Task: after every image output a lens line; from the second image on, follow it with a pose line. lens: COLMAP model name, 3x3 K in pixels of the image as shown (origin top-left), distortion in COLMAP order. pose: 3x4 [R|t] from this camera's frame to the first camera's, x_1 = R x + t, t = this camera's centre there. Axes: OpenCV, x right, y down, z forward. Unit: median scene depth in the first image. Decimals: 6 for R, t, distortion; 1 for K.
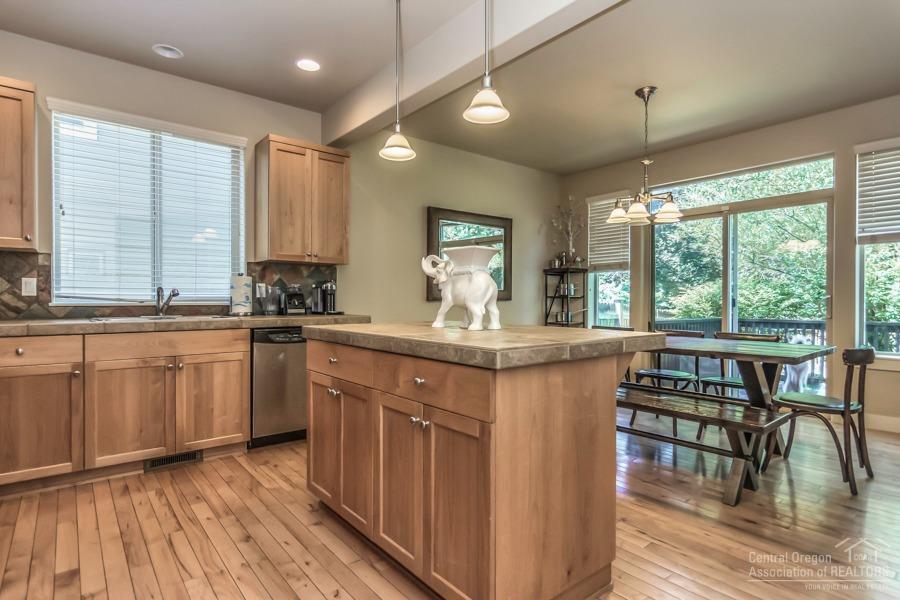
lens RADIAL K [[474.2, 0, 450.0], [0, 474.2, 300.0], [0, 0, 1]] dist [-0.002059, -0.000546]
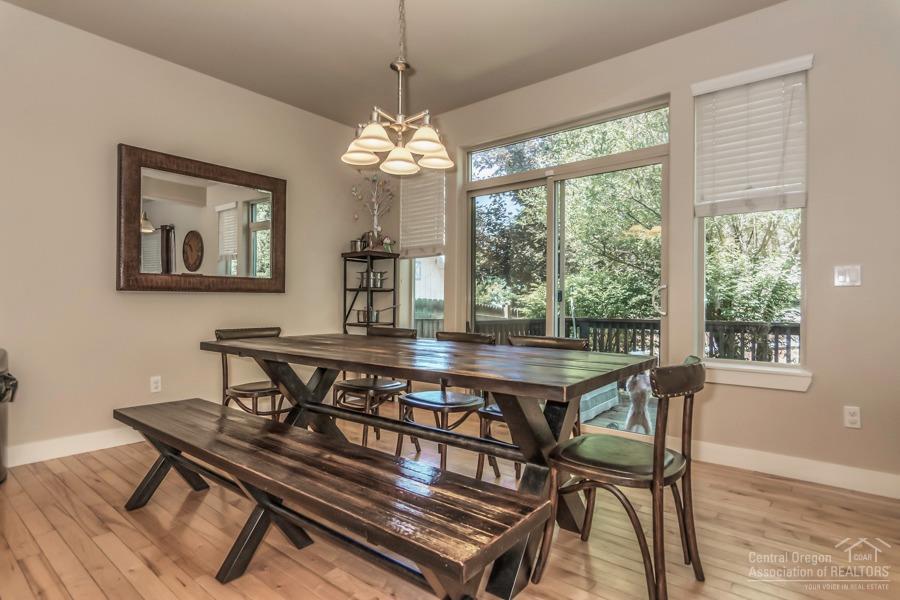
lens RADIAL K [[474.2, 0, 450.0], [0, 474.2, 300.0], [0, 0, 1]] dist [-0.002059, -0.000546]
pose [[0.979558, 0.004758, 0.201107, 0.216345], [-0.003626, 0.999975, -0.005998, 0.013978], [-0.201130, 0.005146, 0.979551, 0.225712]]
